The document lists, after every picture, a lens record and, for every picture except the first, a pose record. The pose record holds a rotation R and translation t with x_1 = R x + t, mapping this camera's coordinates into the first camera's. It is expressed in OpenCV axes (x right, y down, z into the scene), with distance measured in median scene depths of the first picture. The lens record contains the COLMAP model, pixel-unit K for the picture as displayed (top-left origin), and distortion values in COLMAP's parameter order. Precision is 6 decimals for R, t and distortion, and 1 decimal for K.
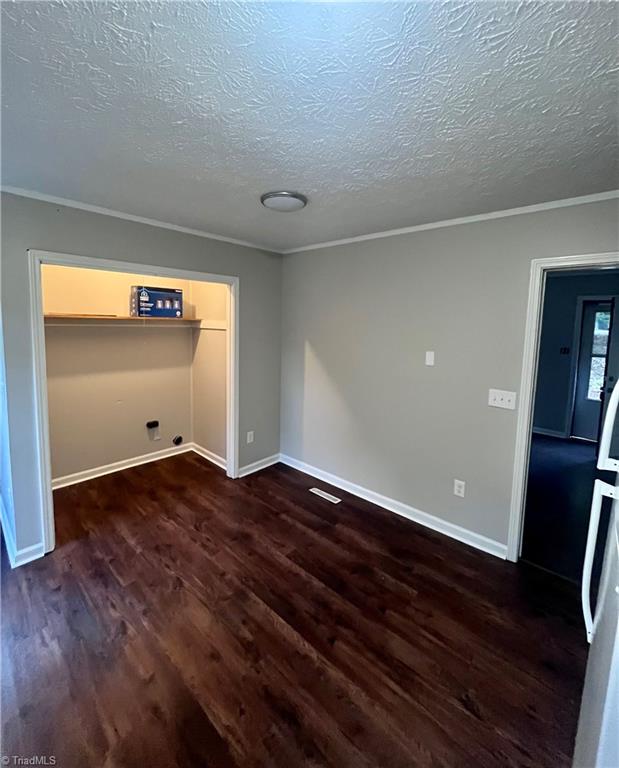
lens RADIAL K [[334.7, 0, 306.8], [0, 334.7, 355.4], [0, 0, 1]] dist [-0.000153, -0.000213]
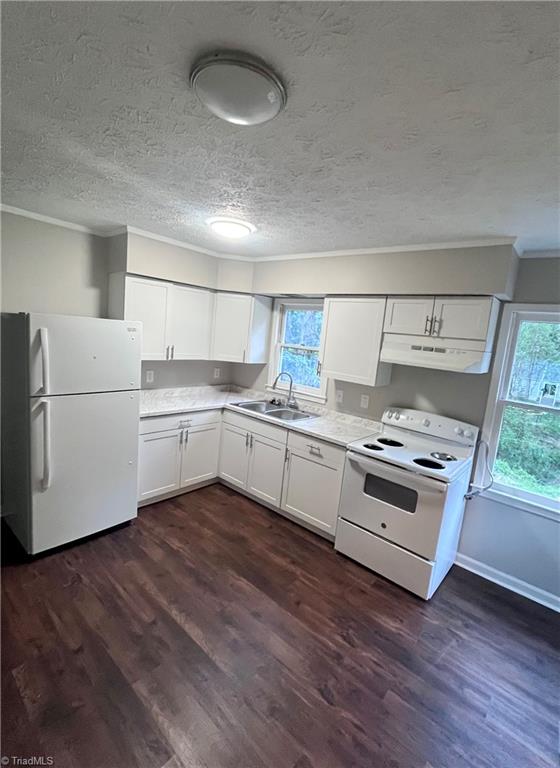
lens RADIAL K [[350.6, 0, 280.0], [0, 350.6, 384.0], [0, 0, 1]] dist [0.000018, -0.000140]
pose [[-0.991691, -0.120883, -0.044008, -0.121136], [-0.127960, 0.962131, 0.240688, -0.143954], [0.013246, 0.244319, -0.969604, 1.233549]]
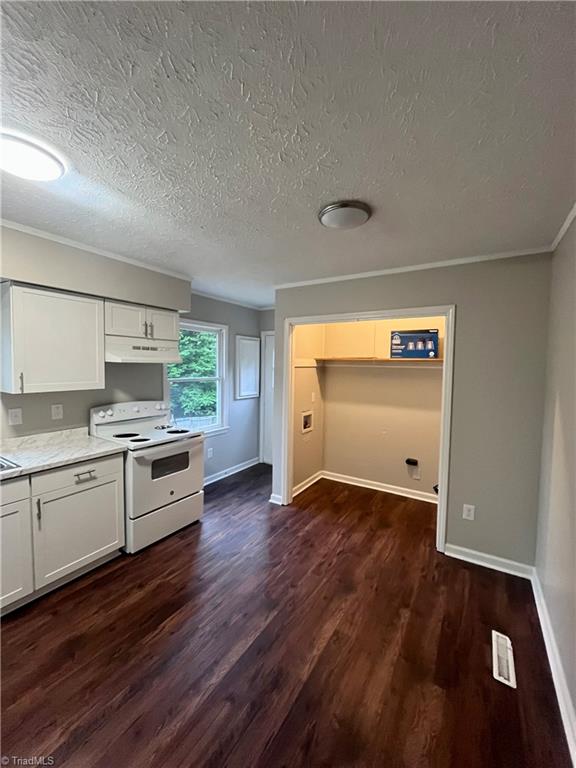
lens RADIAL K [[313.2, 0, 288.0], [0, 313.2, 384.0], [0, 0, 1]] dist [0.002029, 0.000067]
pose [[0.180204, 0.038673, -0.982869, 0.576321], [-0.112200, 0.993513, 0.018521, -0.012110], [0.977209, 0.106940, 0.183374, 0.580915]]
